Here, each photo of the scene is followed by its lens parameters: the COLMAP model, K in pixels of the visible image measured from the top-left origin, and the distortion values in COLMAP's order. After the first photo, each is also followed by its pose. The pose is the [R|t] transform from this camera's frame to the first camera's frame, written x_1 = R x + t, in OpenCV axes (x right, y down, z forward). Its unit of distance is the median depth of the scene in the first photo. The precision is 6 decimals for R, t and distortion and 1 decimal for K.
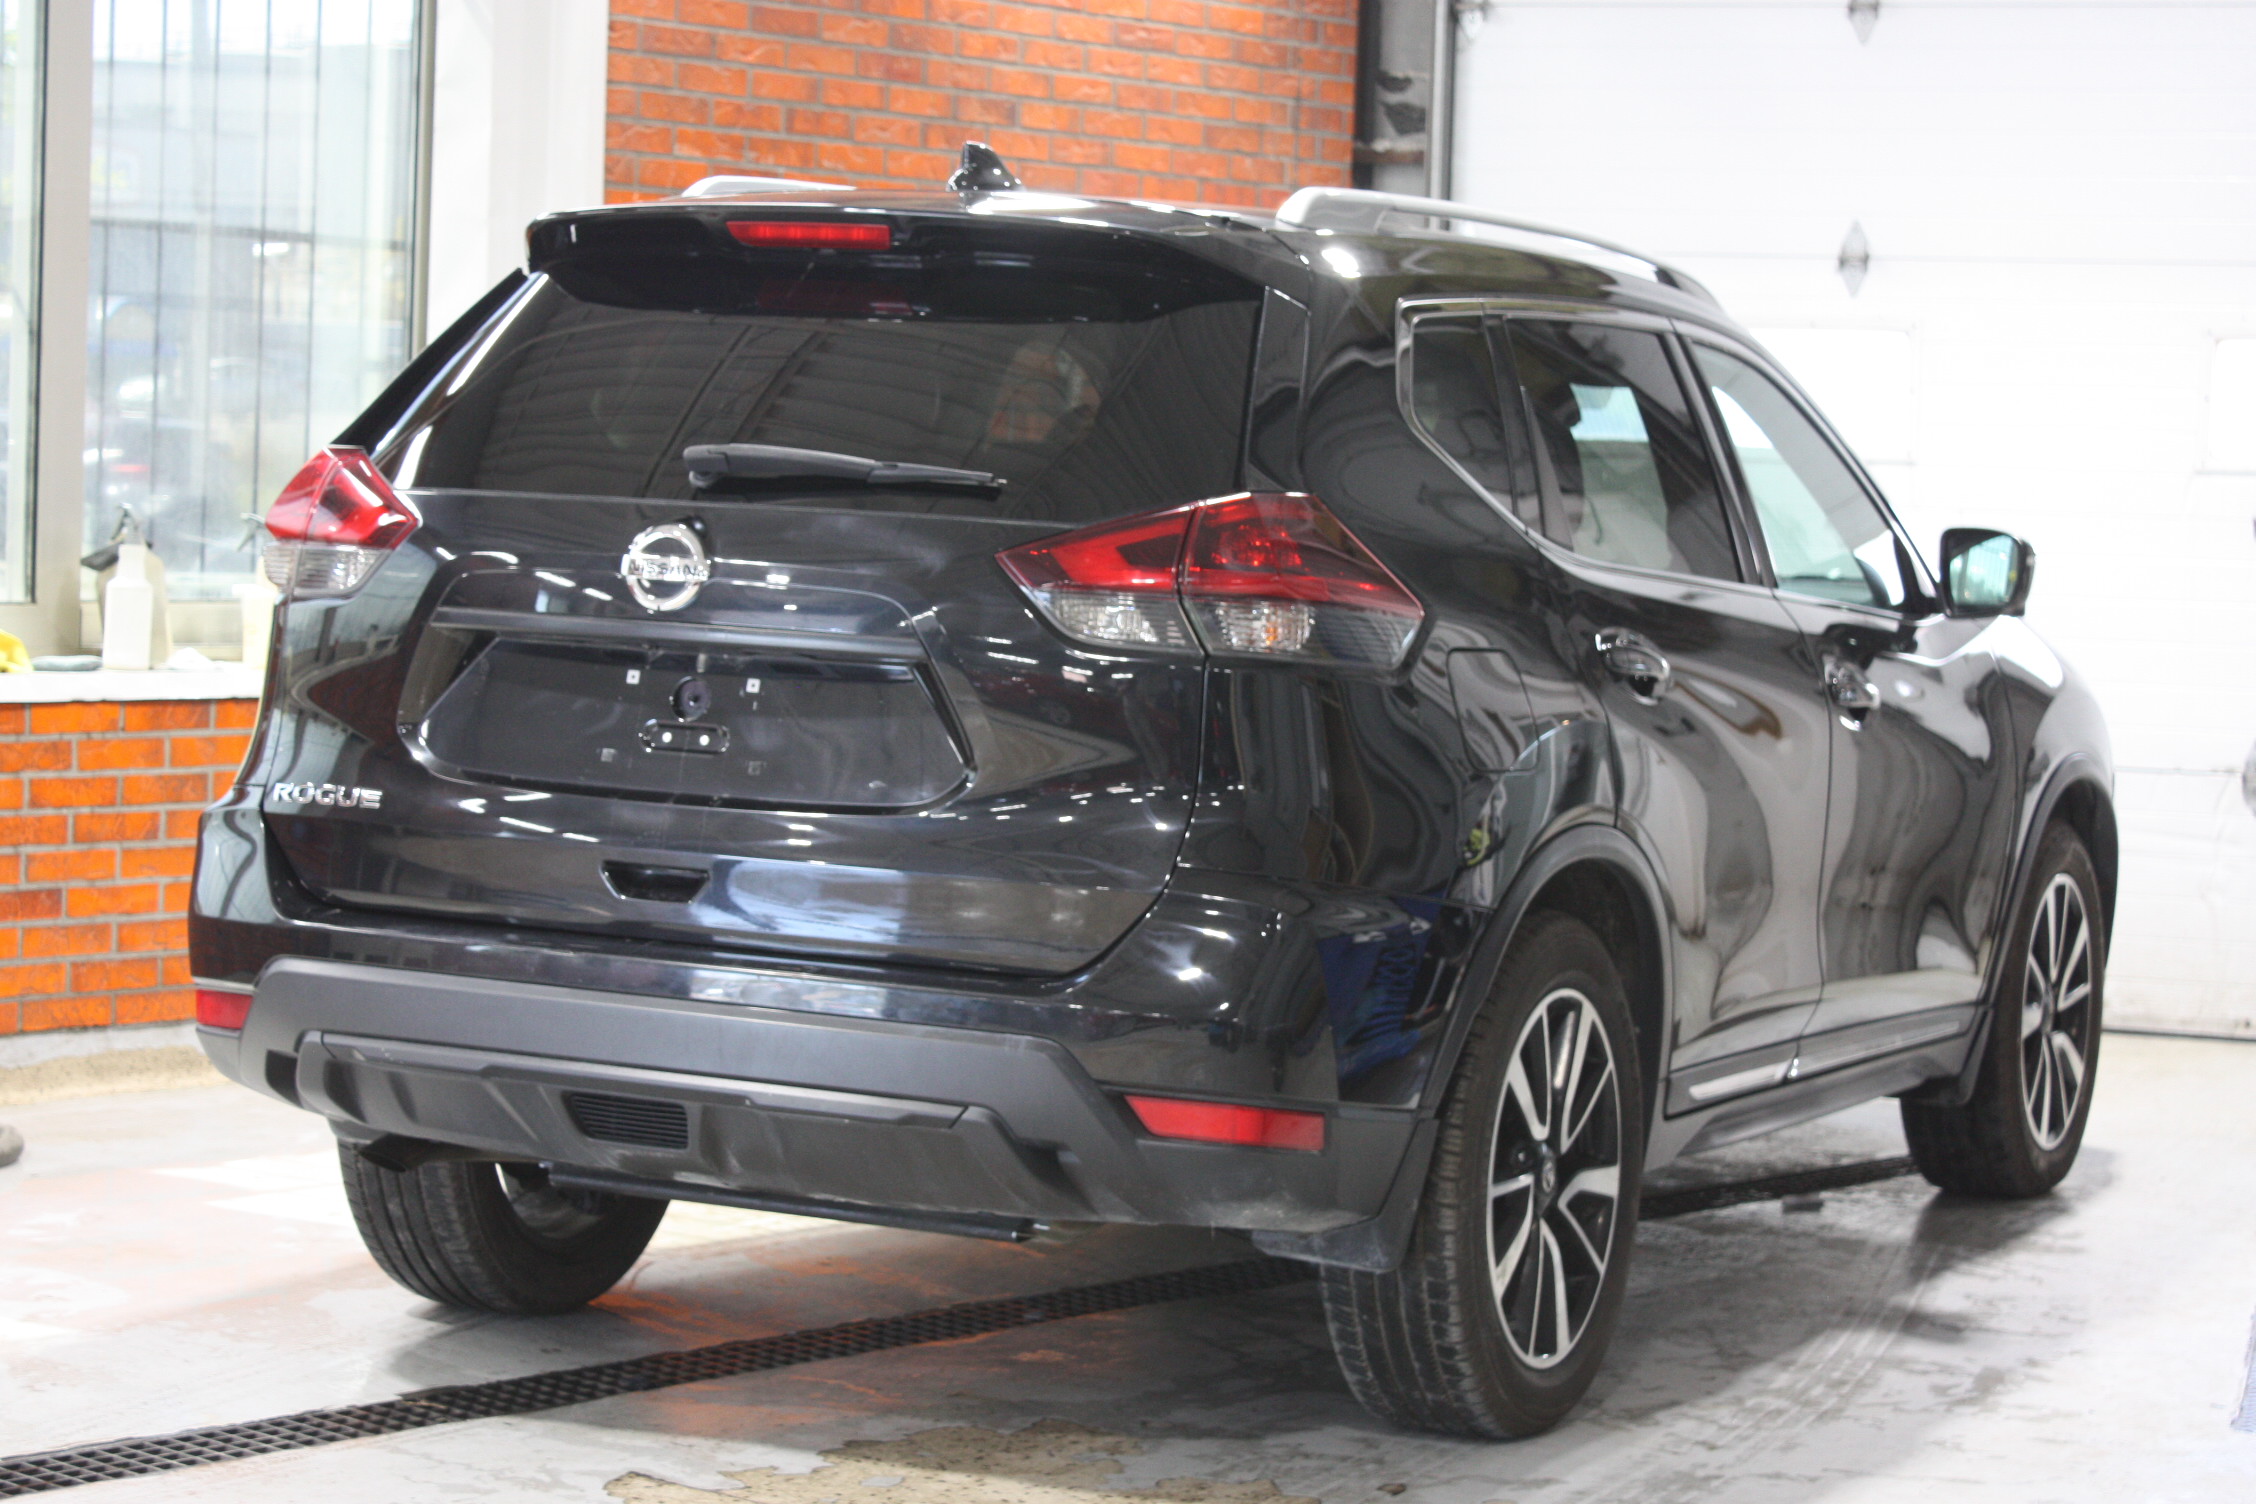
lens RADIAL K [[4814.3, 0, 1118.2], [0, 4814.3, 750.0], [0, 0, 1]] dist [-0.007213, 0.000000]
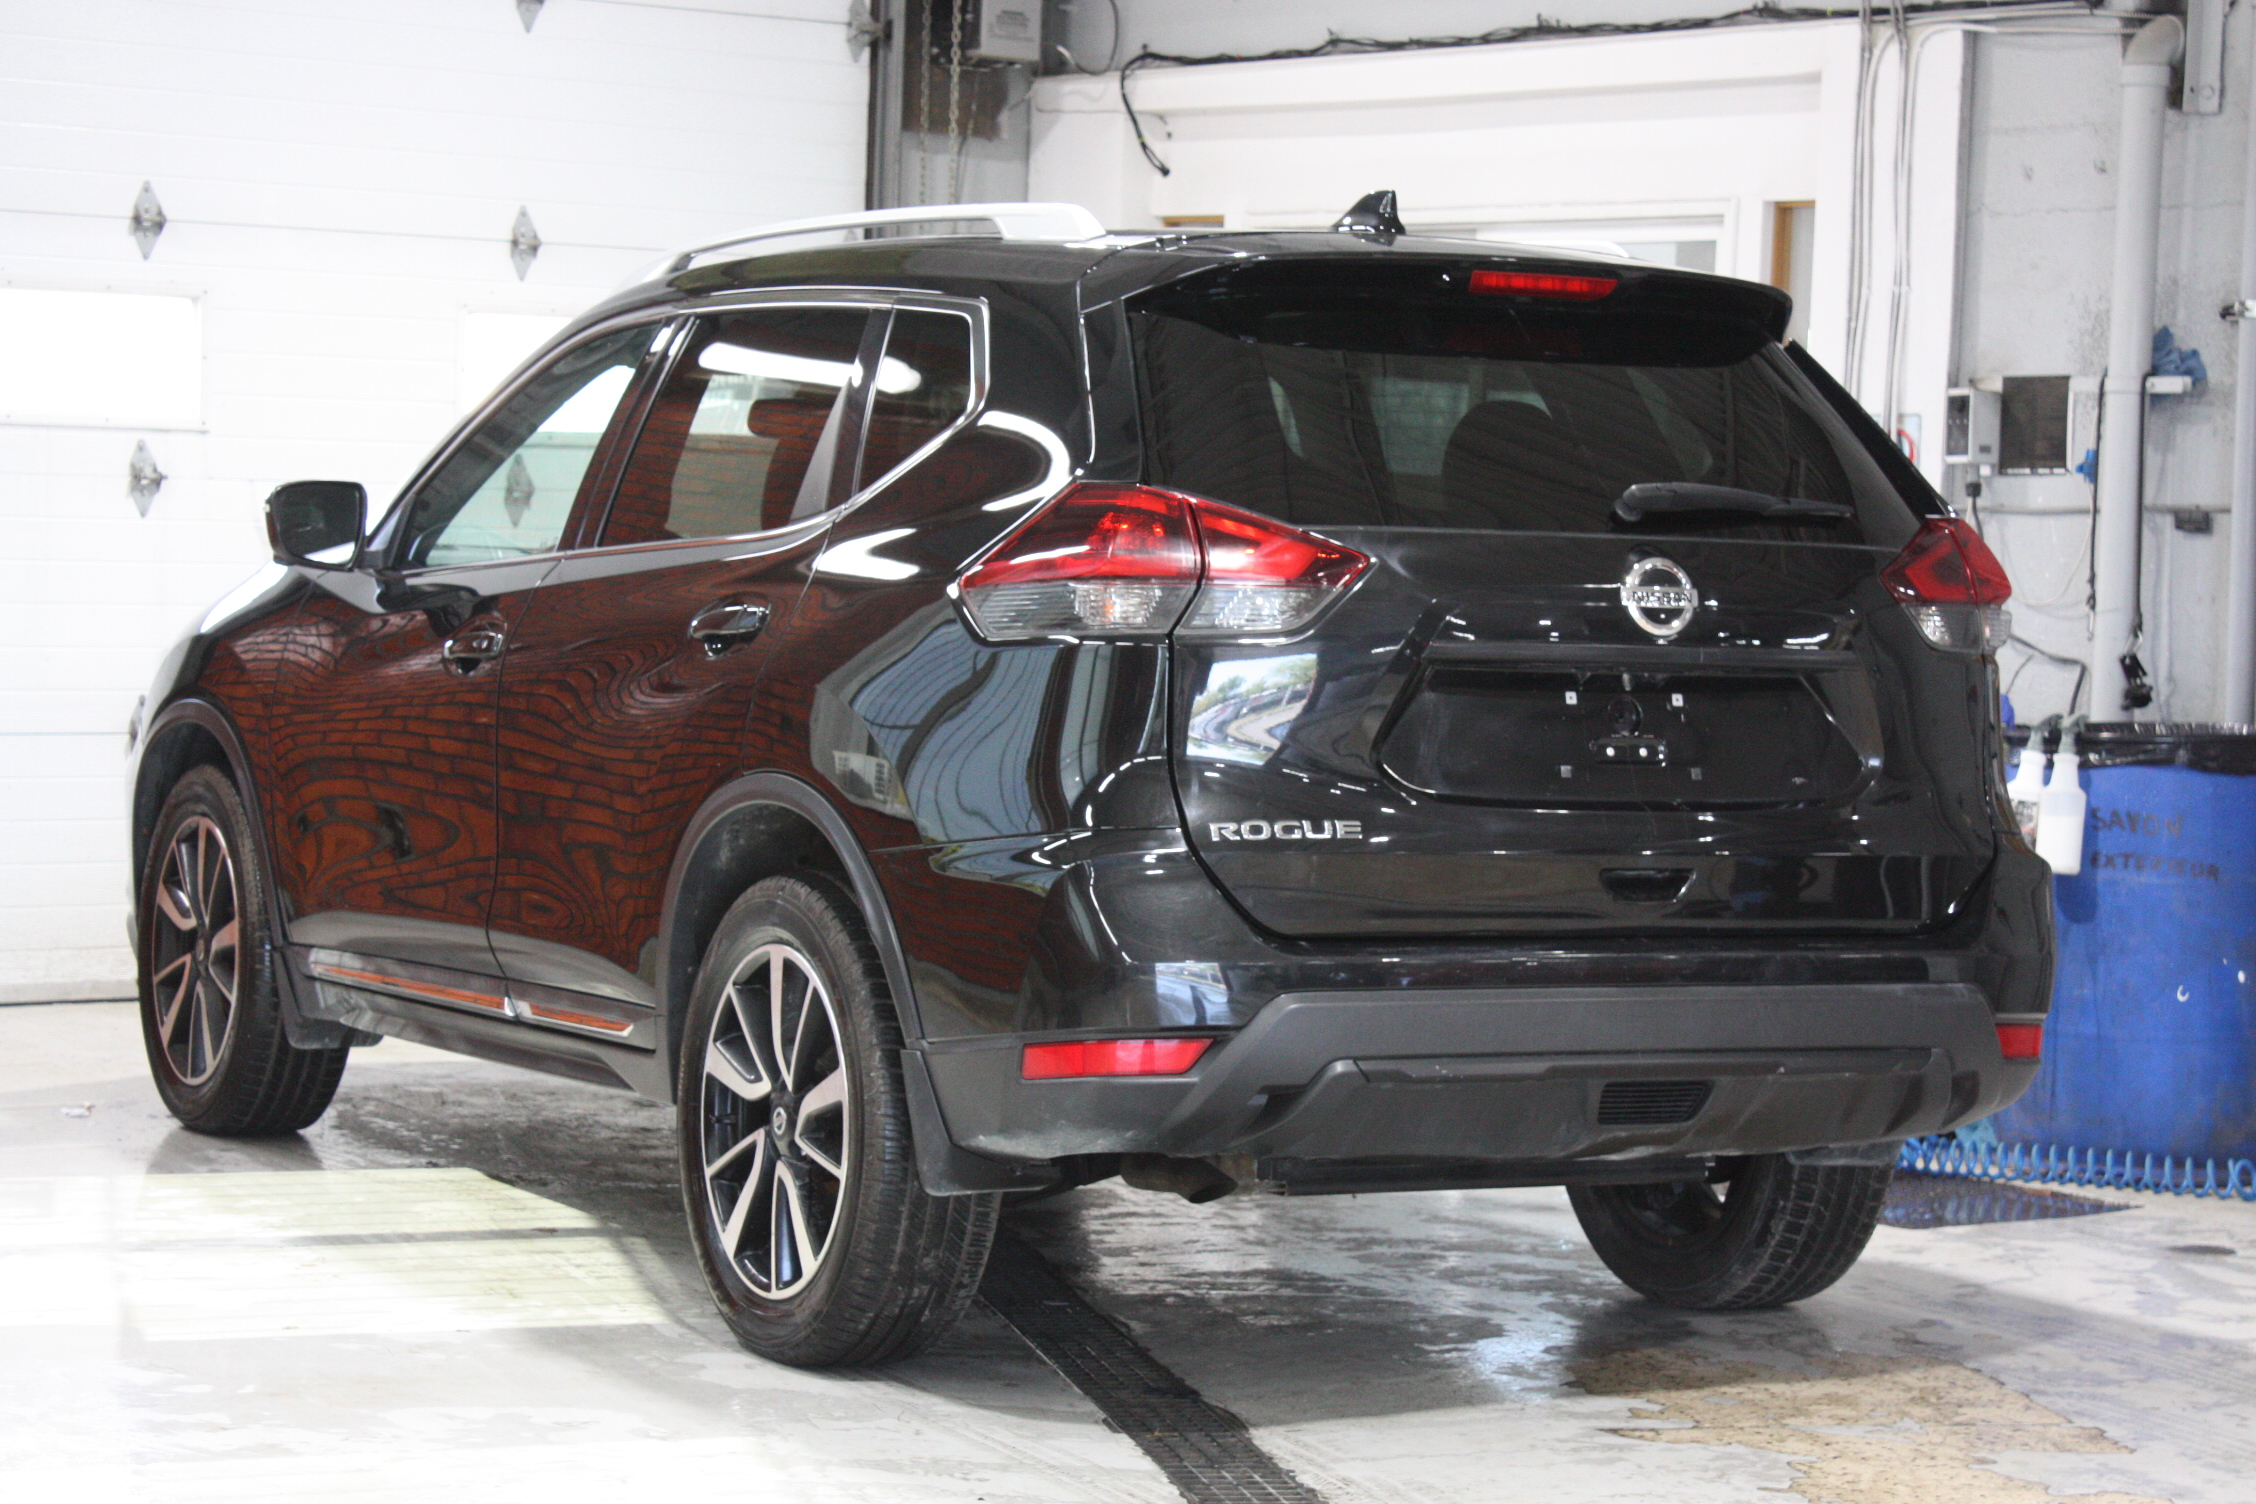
lens RADIAL K [[5154.3, 0, 1117.6], [0, 5154.3, 754.0], [0, 0, 1]] dist [0.083791, 0.000000]
pose [[0.582960, -0.060773, 0.810225, -1.106857], [0.041114, 0.998128, 0.045286, -0.059688], [-0.811460, 0.006912, 0.584367, 0.407823]]
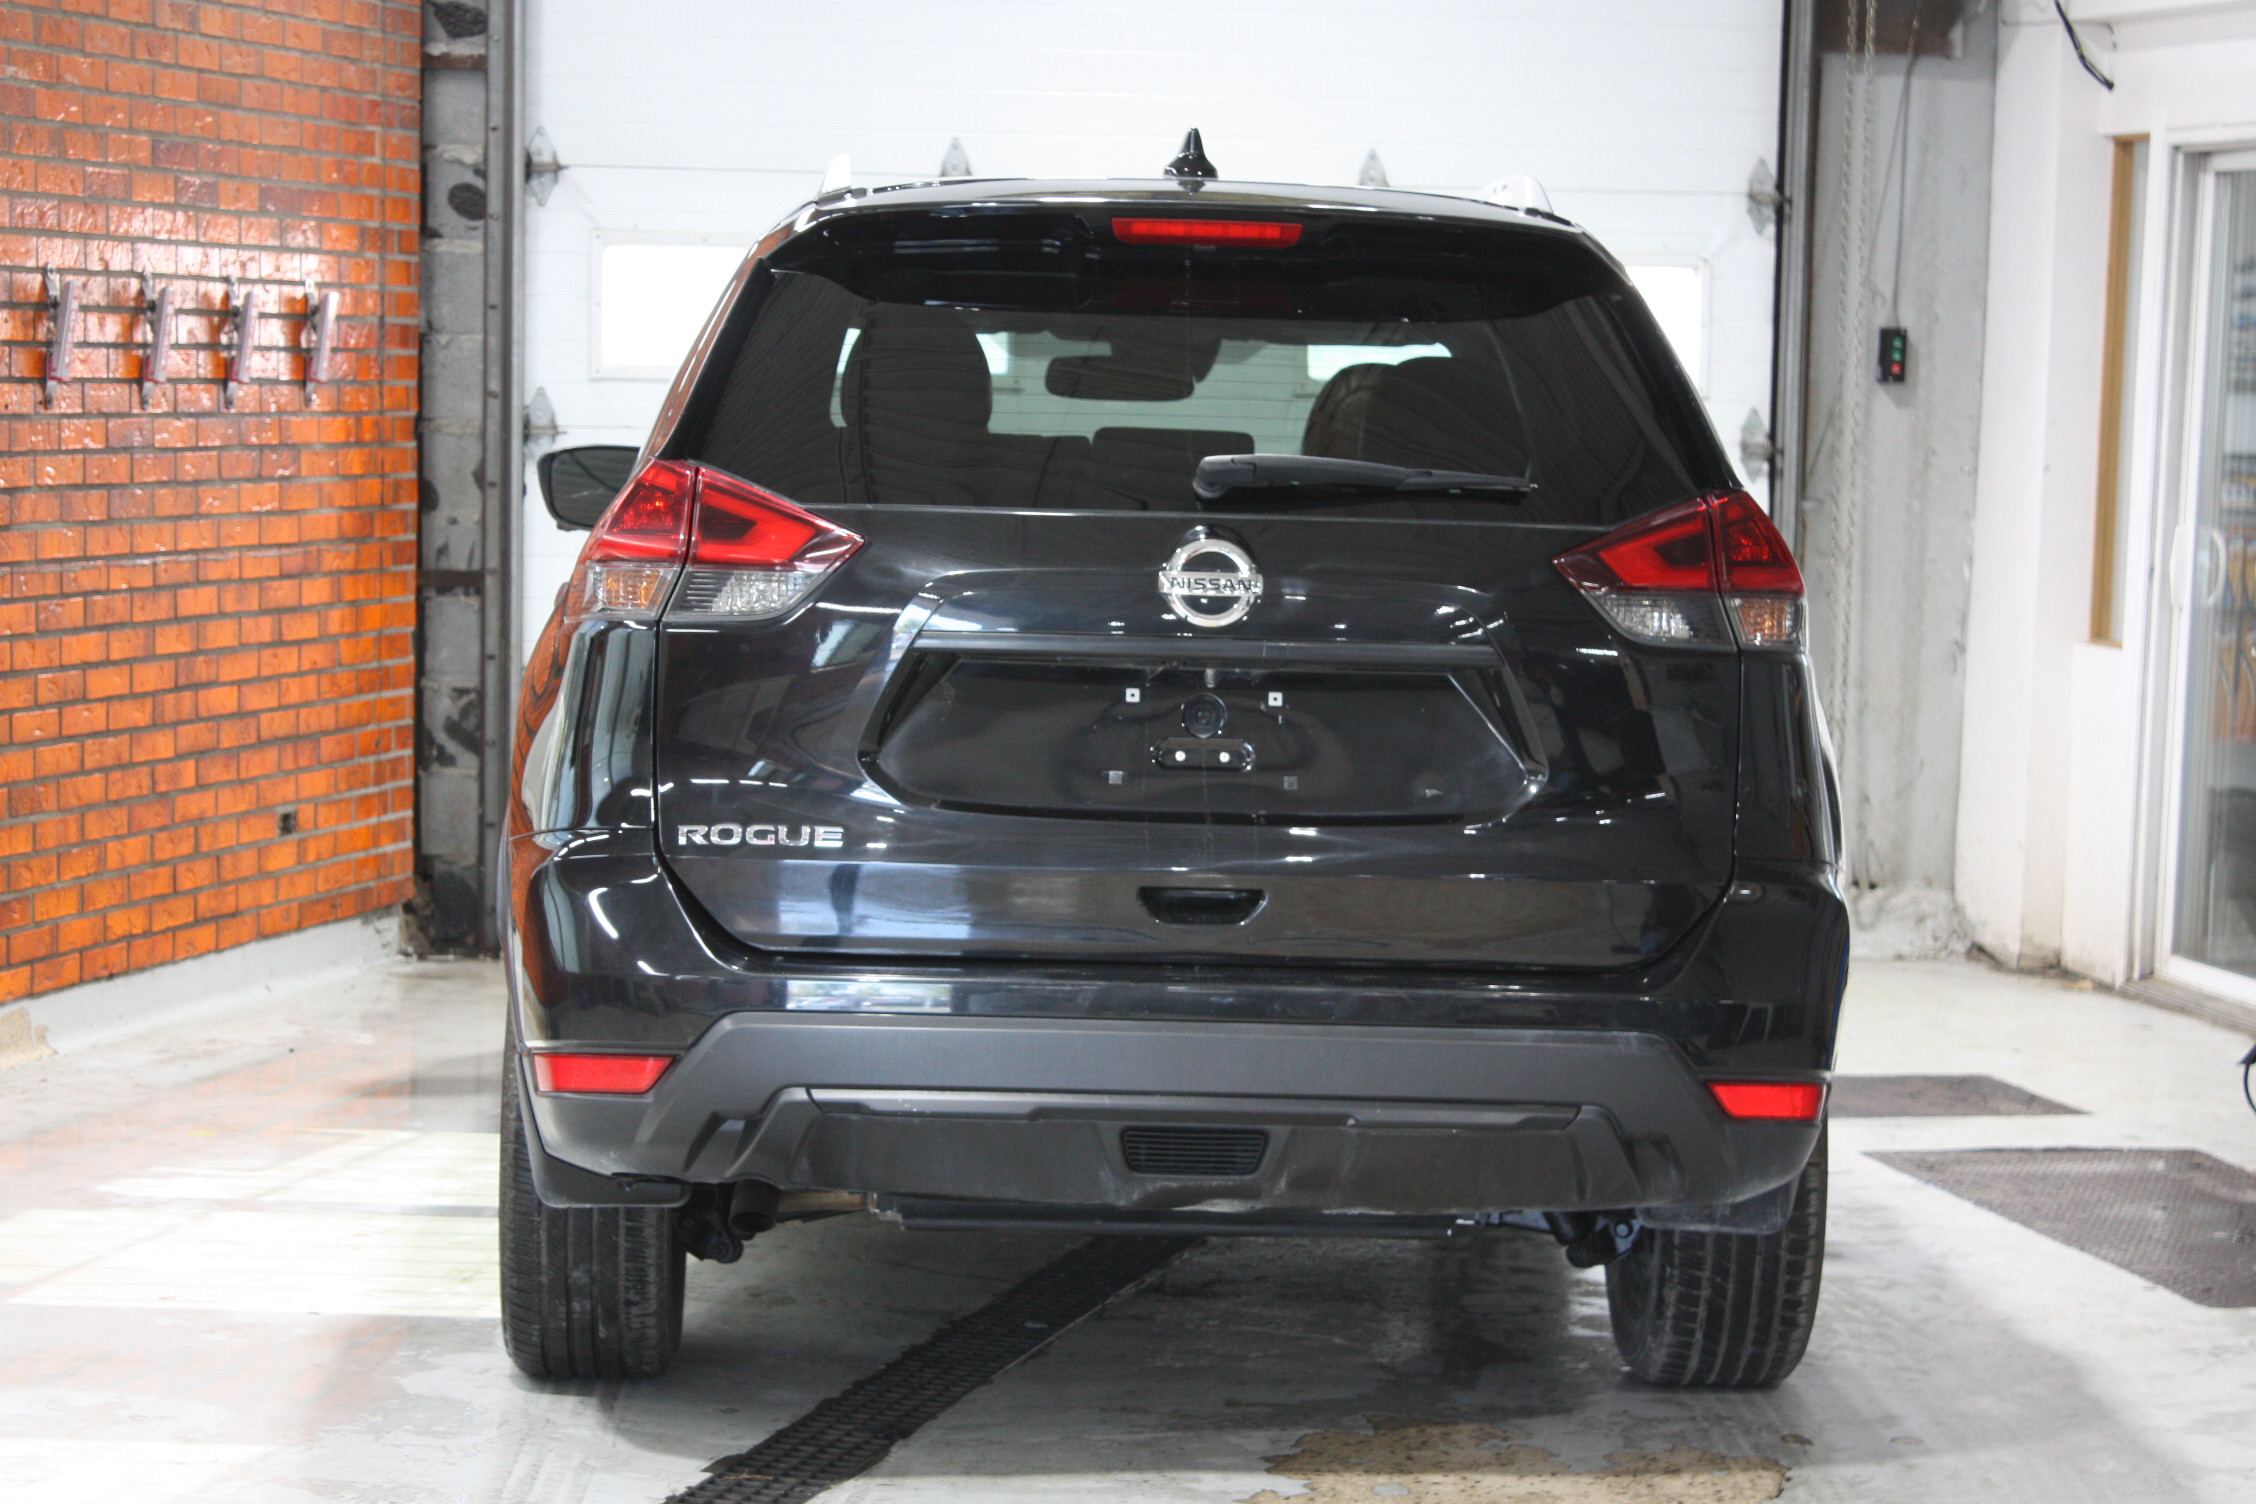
lens RADIAL K [[5154.3, 0, 1145.6], [0, 5154.3, 750.9], [0, 0, 1]] dist [0.083791, 0.000000]
pose [[0.879944, -0.055291, 0.471849, -0.592749], [0.041132, 0.998342, 0.040279, -0.046014], [-0.473293, -0.016036, 0.880759, 0.084222]]
